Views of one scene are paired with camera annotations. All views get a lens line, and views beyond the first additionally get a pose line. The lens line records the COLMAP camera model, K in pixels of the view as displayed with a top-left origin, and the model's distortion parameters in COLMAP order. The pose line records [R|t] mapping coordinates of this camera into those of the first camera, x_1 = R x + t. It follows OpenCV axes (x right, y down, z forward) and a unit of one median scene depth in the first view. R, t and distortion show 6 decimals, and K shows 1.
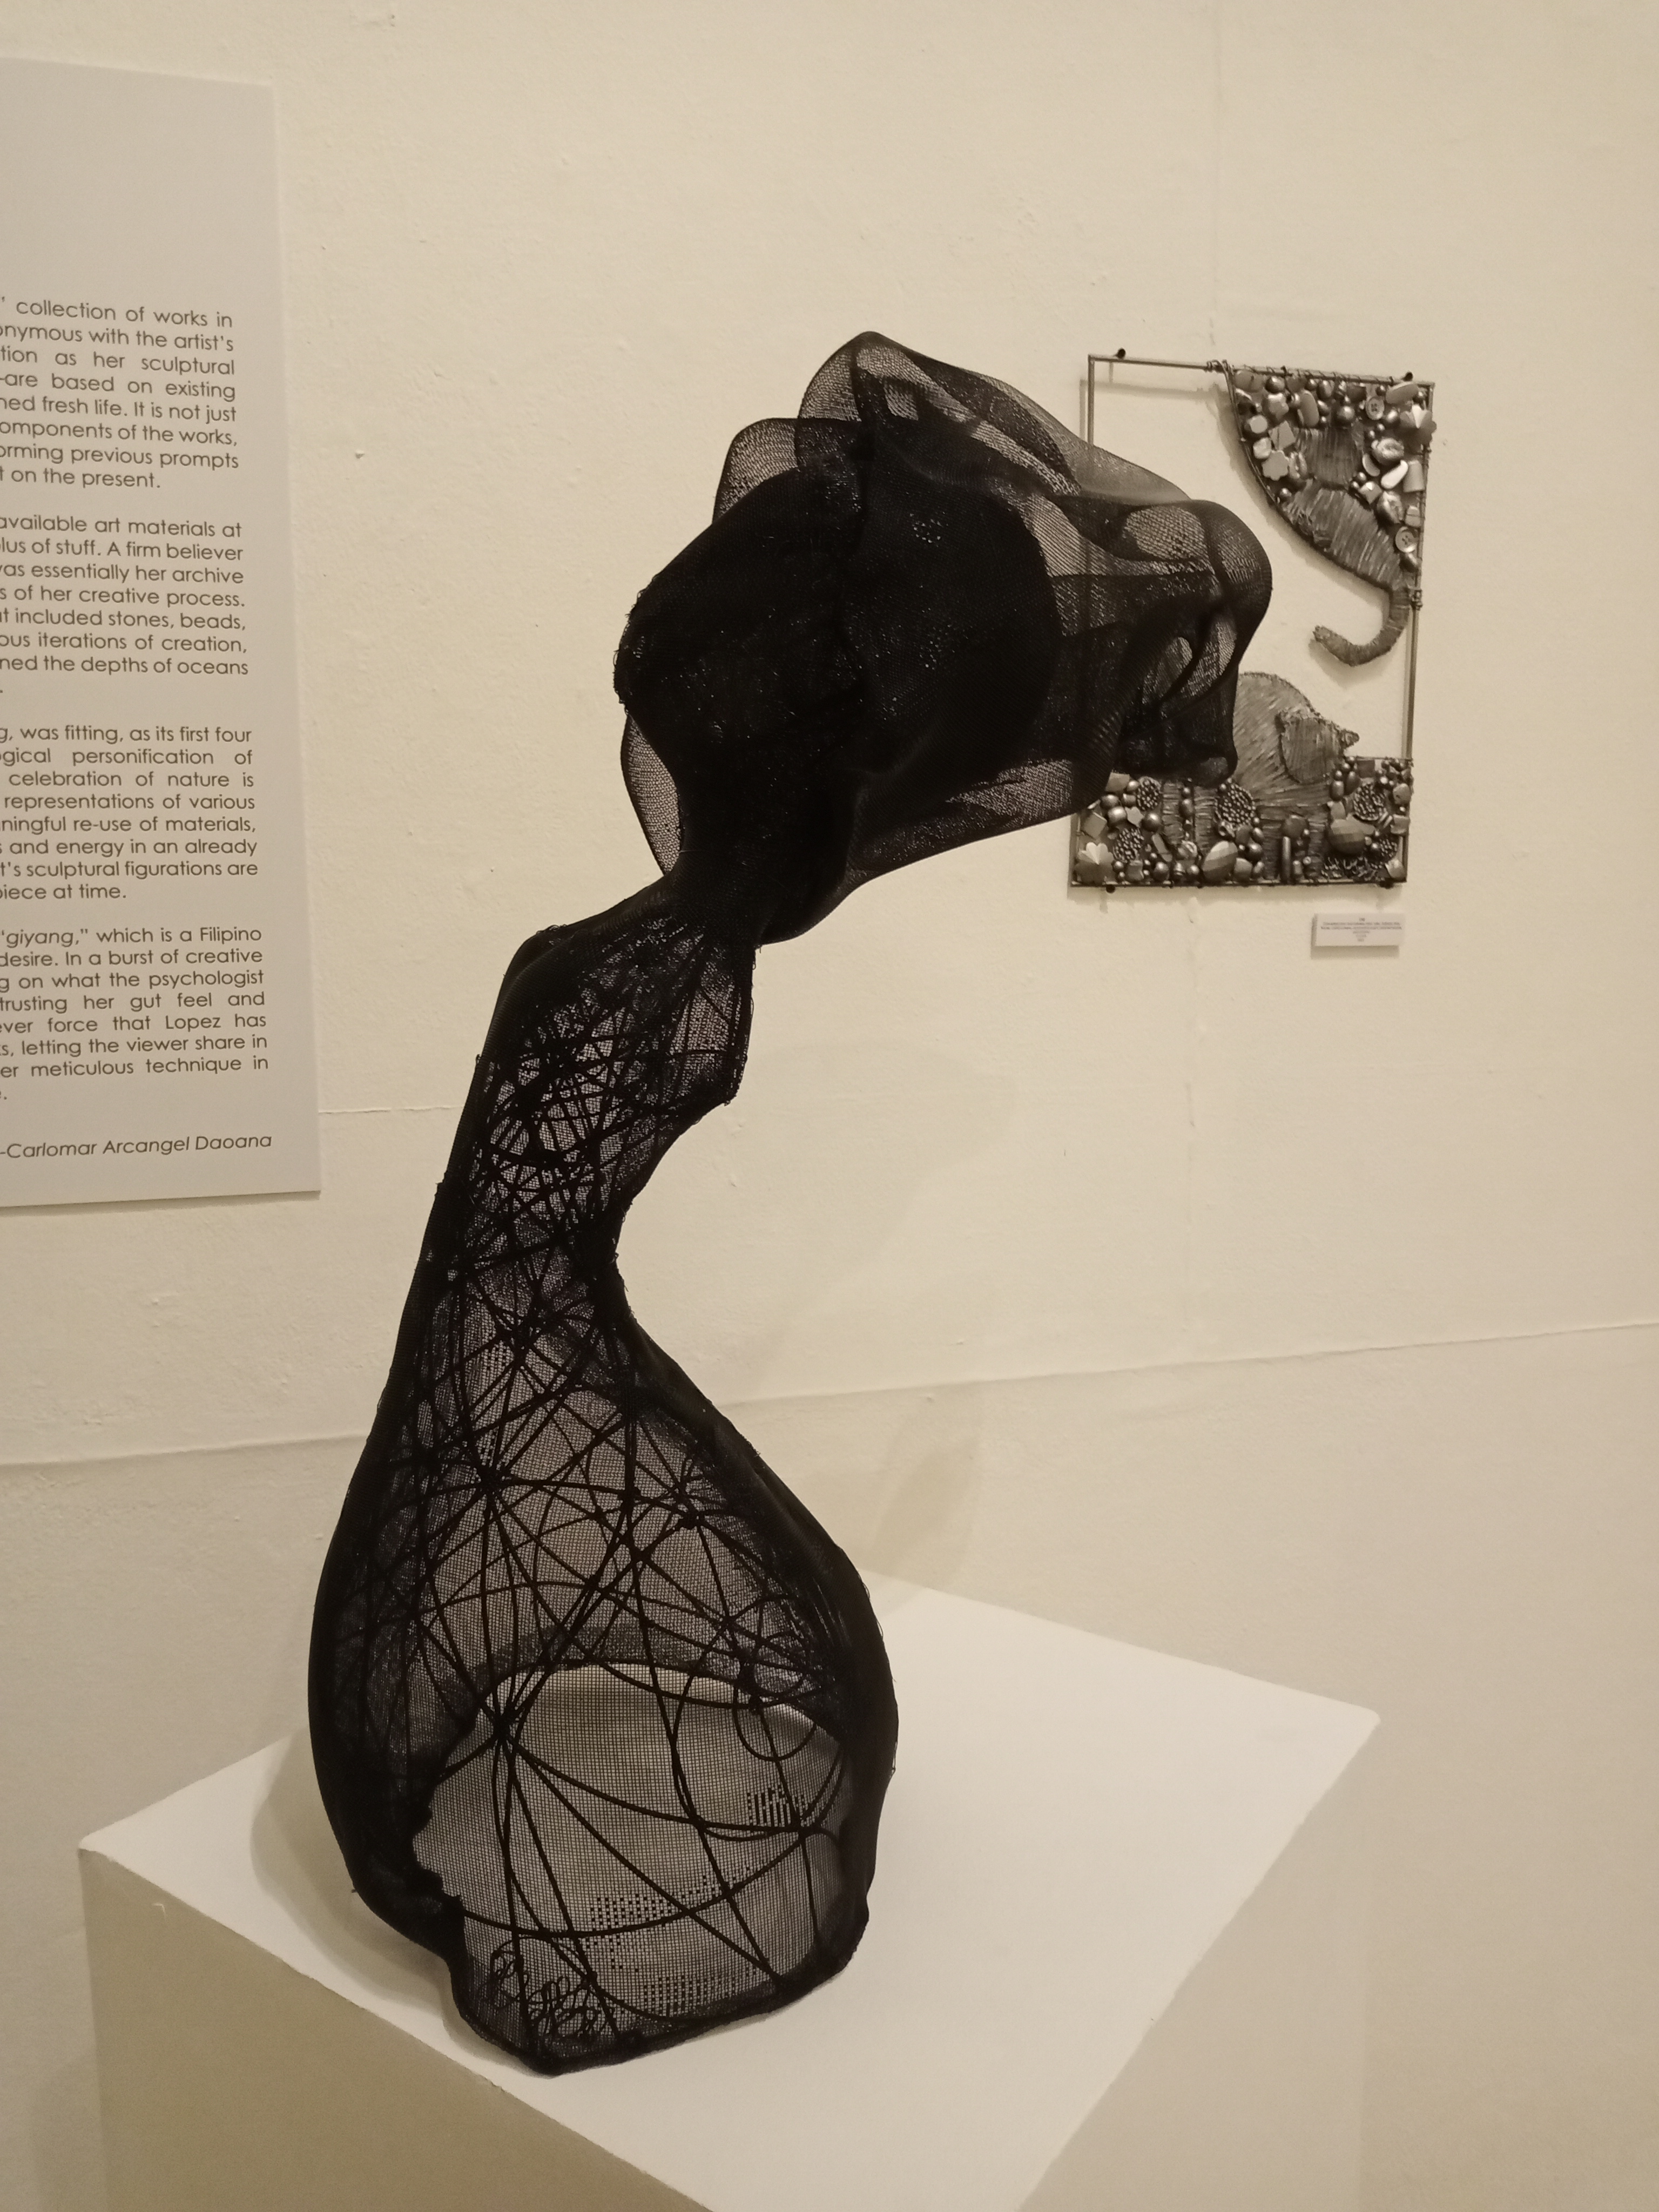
lens RADIAL K [[1695.4, 0, 775.0], [0, 1695.4, 1106.4], [0, 0, 1]] dist [0.025361, -0.065762]
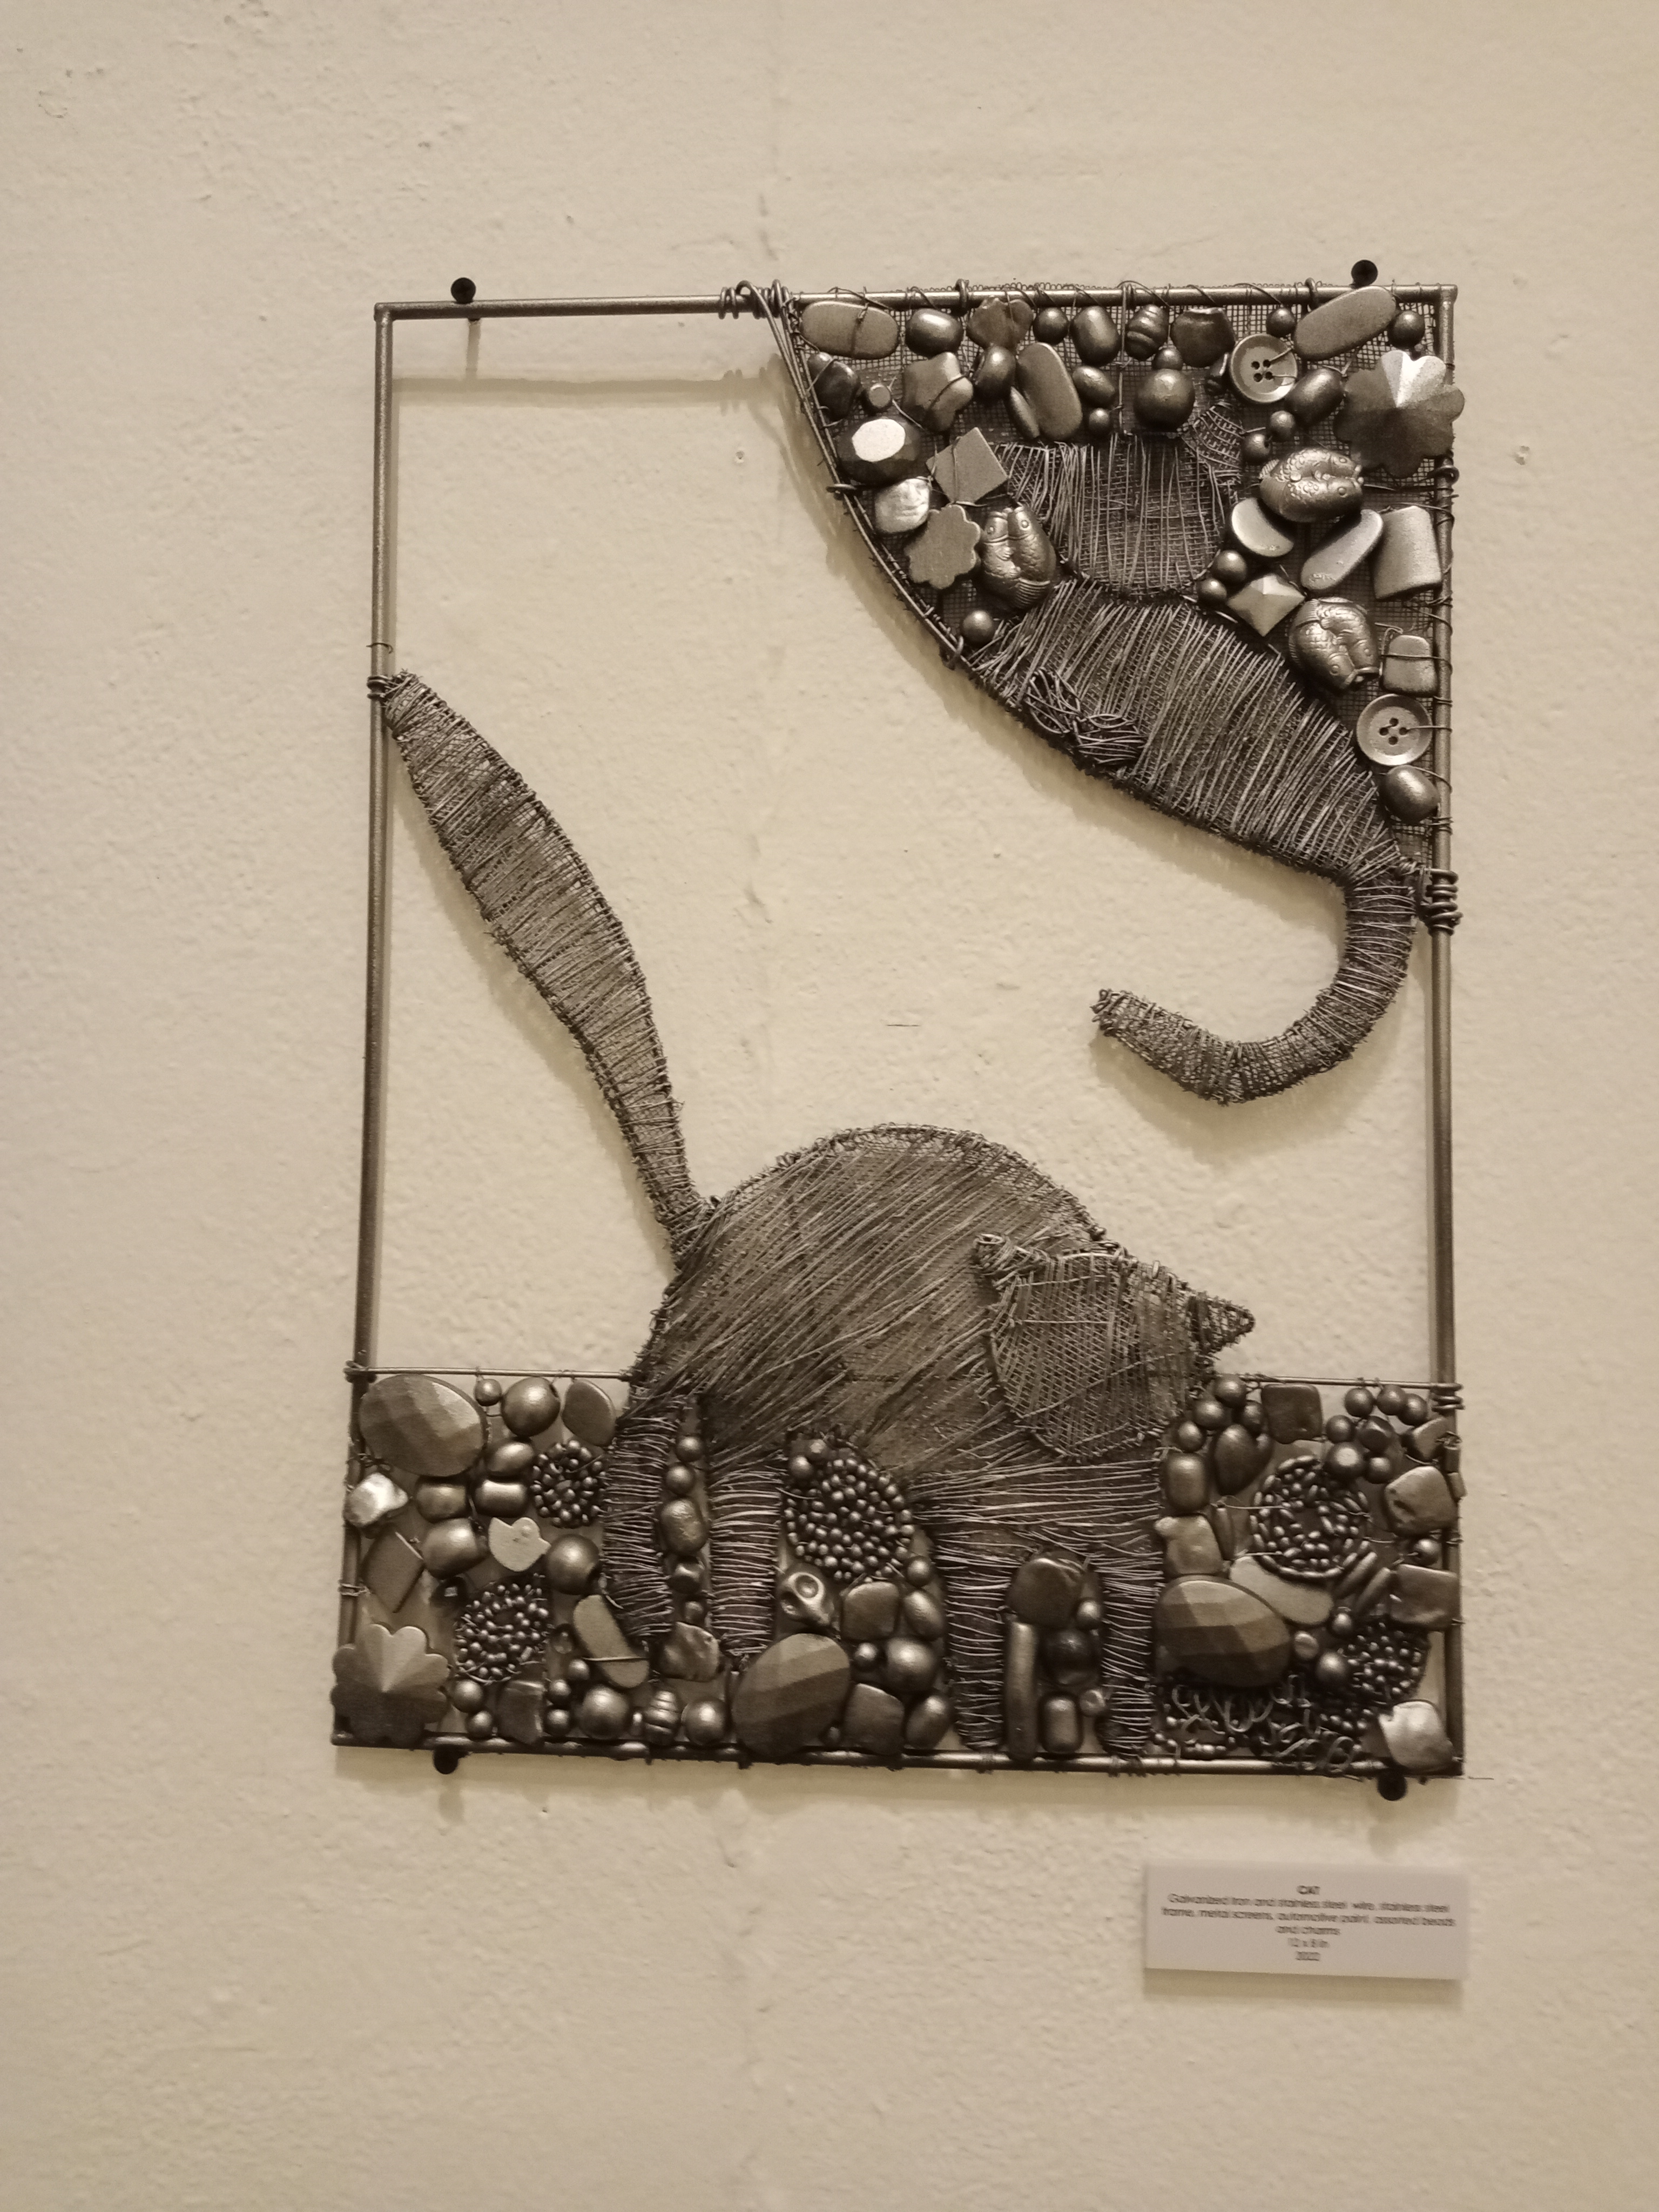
lens RADIAL K [[1695.4, 0, 775.0], [0, 1695.4, 1106.4], [0, 0, 1]] dist [0.025361, -0.065762]
pose [[0.954689, -0.003919, -0.297579, 0.360337], [-0.055444, 0.980065, -0.190783, -0.194609], [0.292394, 0.198638, 0.935440, 0.679263]]
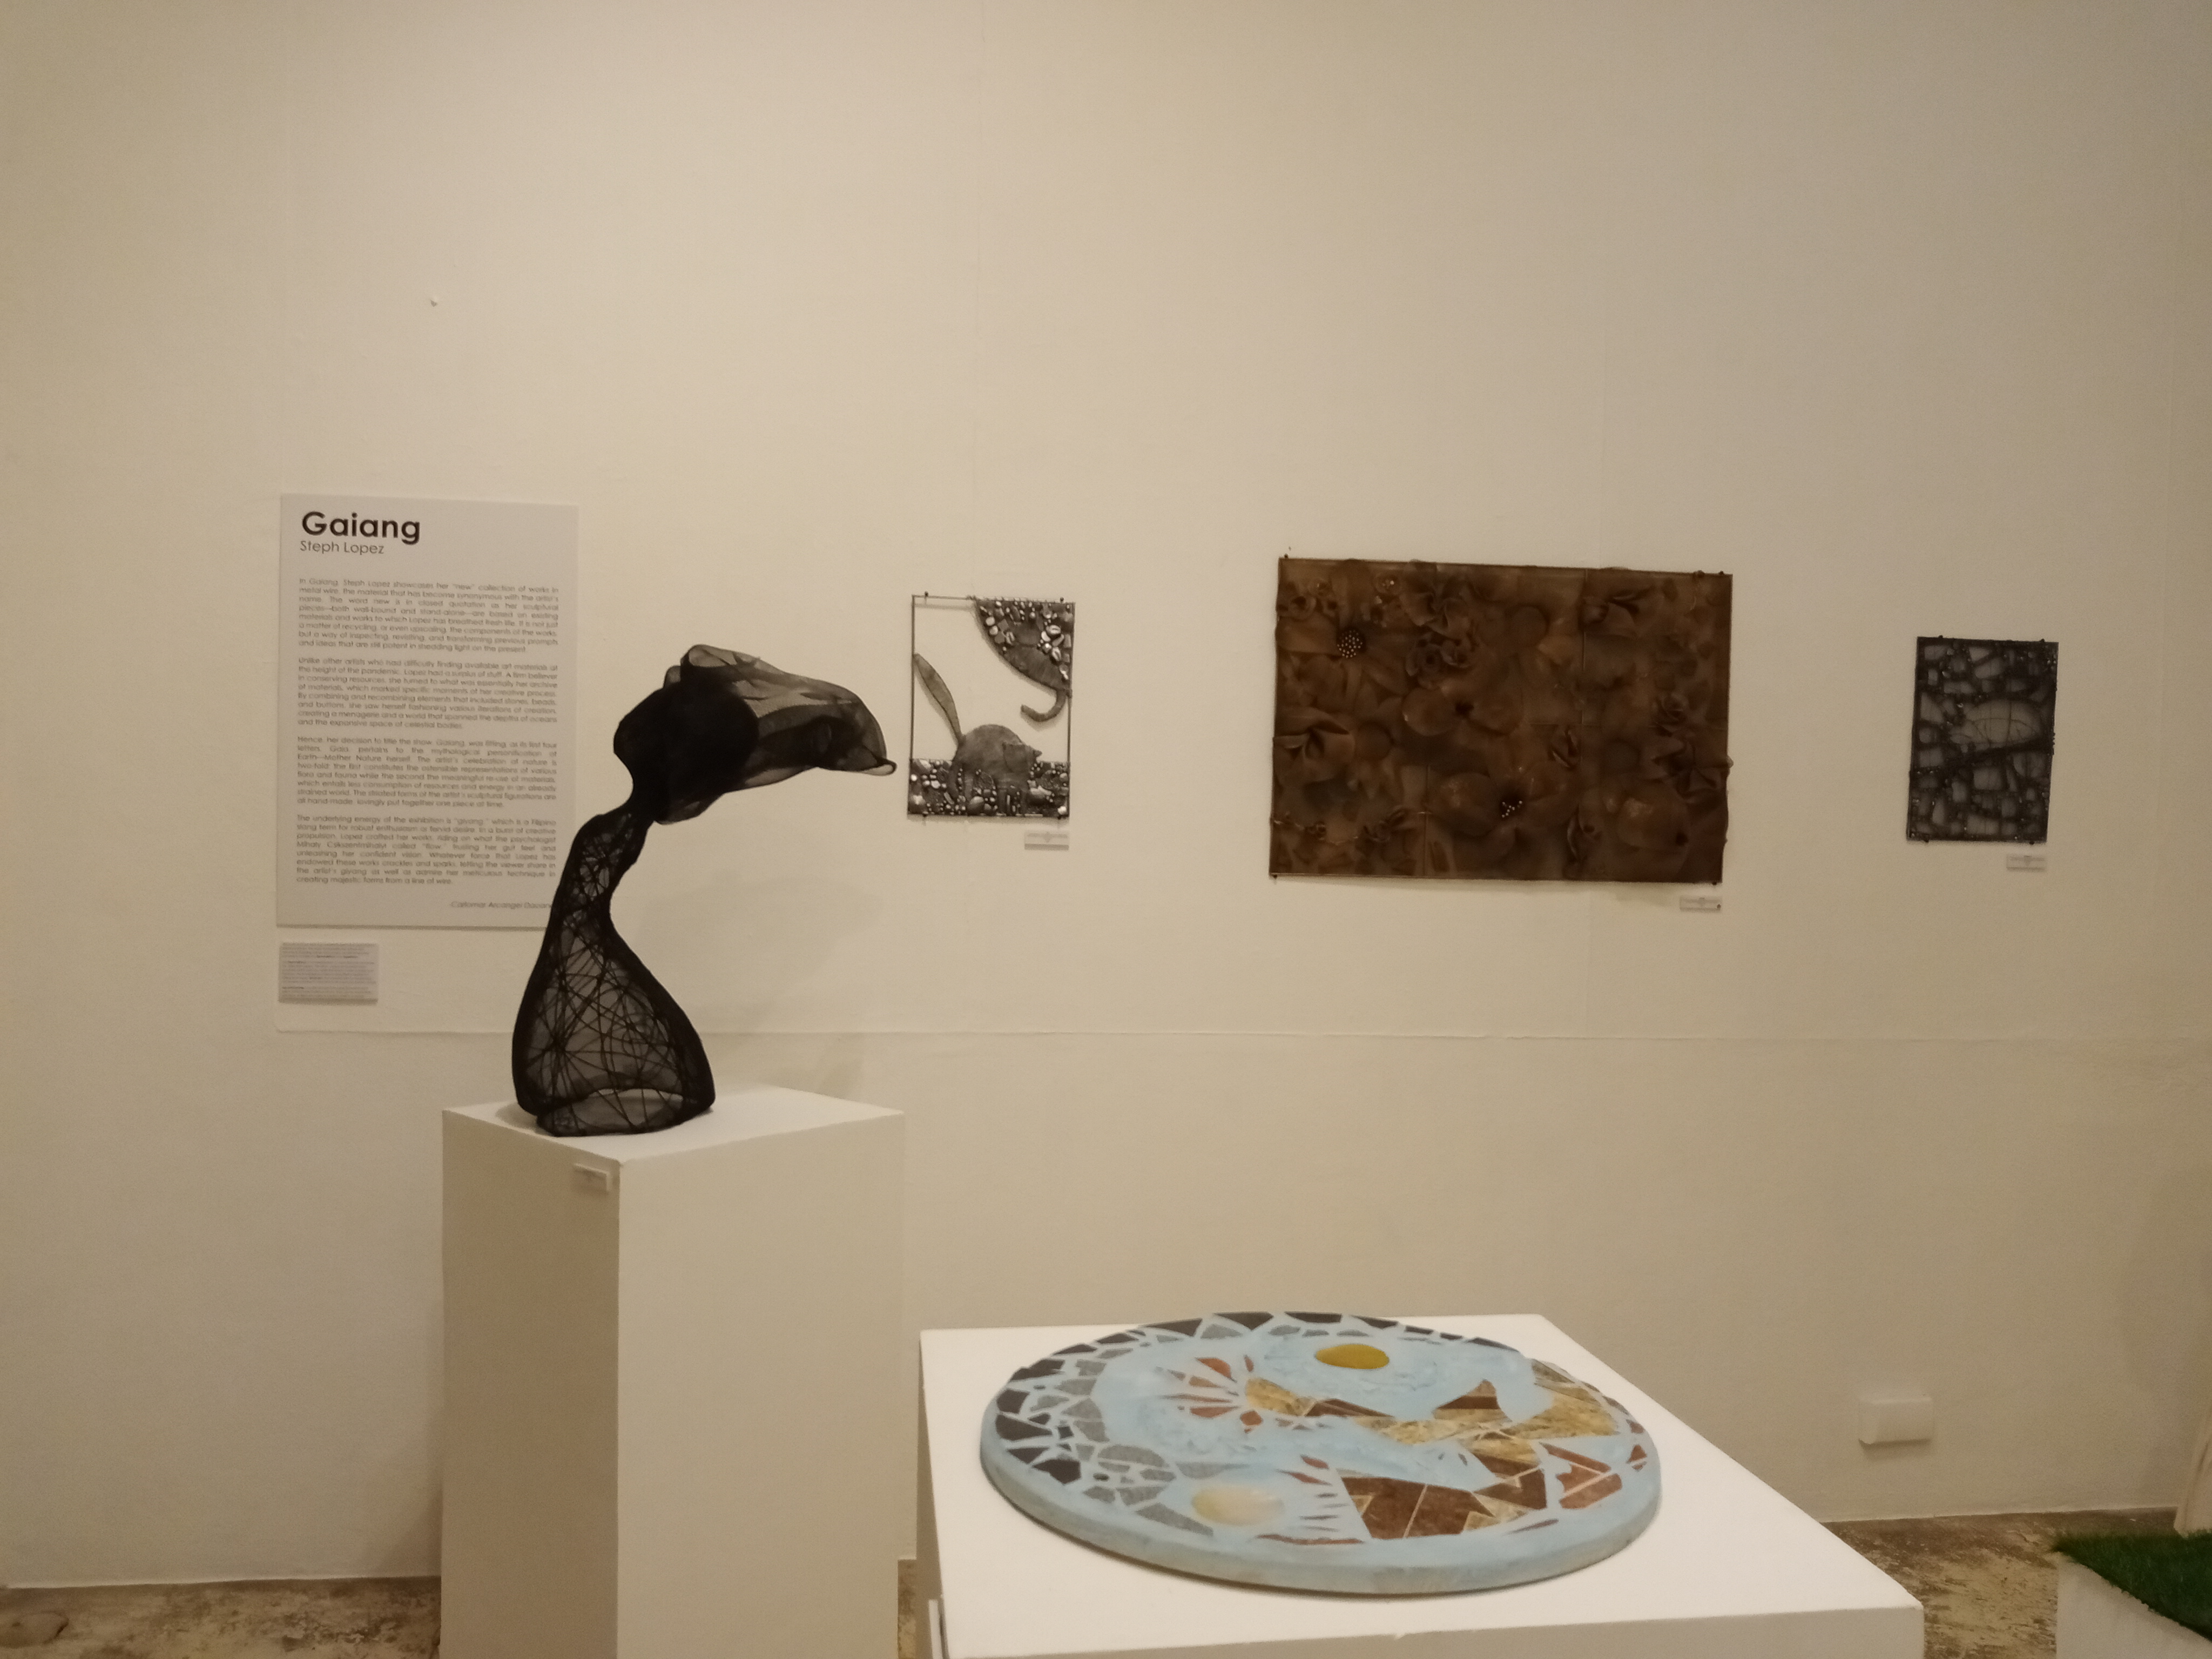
lens RADIAL K [[1695.4, 0, 1106.4], [0, 1695.4, 864.1], [0, 0, 1]] dist [0.025361, -0.065762]
pose [[0.993511, 0.029958, -0.109722, 0.696063], [-0.041862, 0.993285, -0.107853, 0.173858], [0.105754, 0.111746, 0.988094, -1.234006]]
